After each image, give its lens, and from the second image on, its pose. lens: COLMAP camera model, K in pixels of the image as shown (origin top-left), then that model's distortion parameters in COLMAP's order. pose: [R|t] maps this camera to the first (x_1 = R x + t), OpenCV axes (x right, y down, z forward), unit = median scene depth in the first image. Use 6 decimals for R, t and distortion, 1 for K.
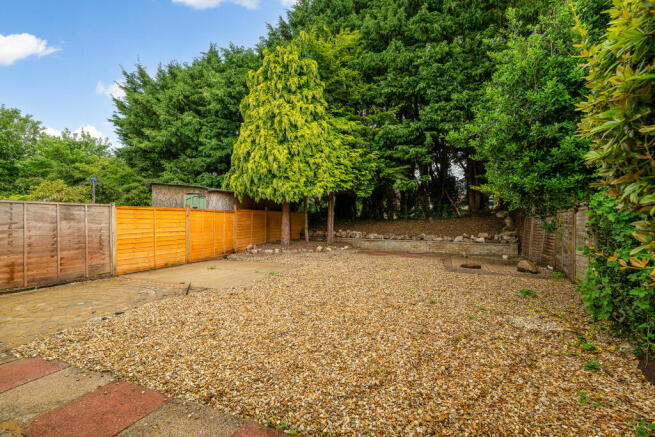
lens RADIAL K [[289.4, 0, 332.4], [0, 289.4, 215.0], [0, 0, 1]] dist [0.001780, 0.000042]
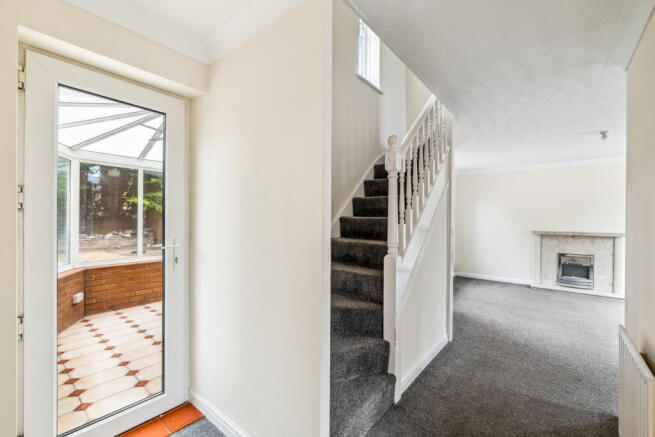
lens RADIAL K [[272.0, 0, 332.1], [0, 272.0, 217.1], [0, 0, 1]] dist [-0.008318, -0.000095]
pose [[0.262487, -0.002989, 0.964931, -0.500207], [-0.022287, 0.999710, 0.009159, -0.036841], [-0.964678, -0.023910, 0.262344, -0.292882]]
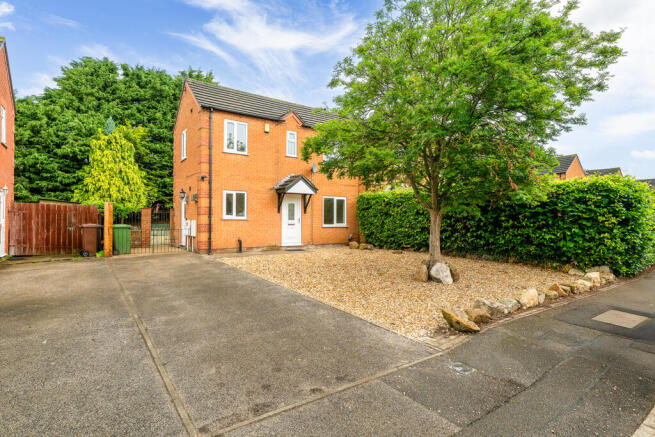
lens RADIAL K [[355.5, 0, 324.9], [0, 355.5, 217.0], [0, 0, 1]] dist [-0.005770, 0.000082]
pose [[0.508425, 0.007869, 0.861070, -1.543439], [-0.016577, 0.999862, 0.000651, -0.030703], [-0.860946, -0.014605, 0.508486, -1.487350]]
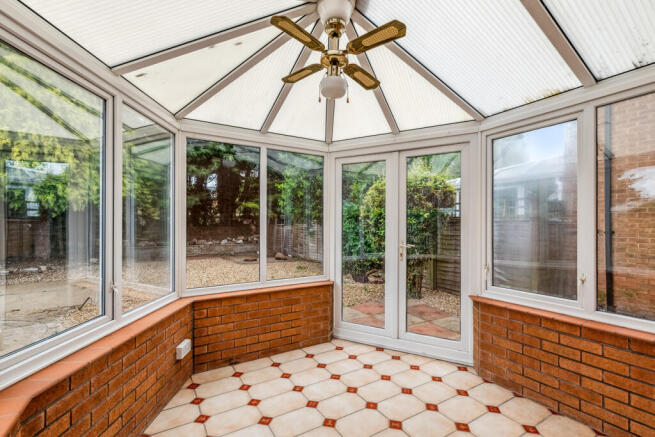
lens RADIAL K [[302.3, 0, 332.8], [0, 302.3, 225.3], [0, 0, 1]] dist [-0.005288, 0.003819]
pose [[0.573134, -0.010179, 0.819398, -0.413233], [-0.014467, 0.999641, 0.022538, -0.030656], [-0.819334, -0.024772, 0.572781, -0.169887]]
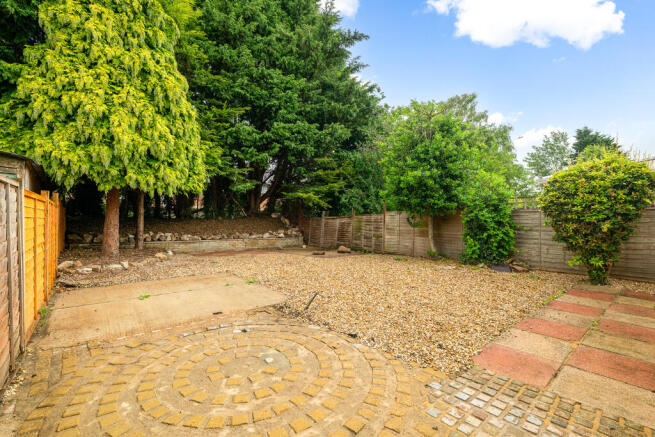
lens RADIAL K [[302.3, 0, 326.1], [0, 302.3, 217.0], [0, 0, 1]] dist [-0.005288, 0.003819]
pose [[0.443088, 0.007594, 0.896446, -0.606621], [-0.021804, 0.999760, 0.002307, -0.001286], [-0.896213, -0.020568, 0.443147, 0.253016]]
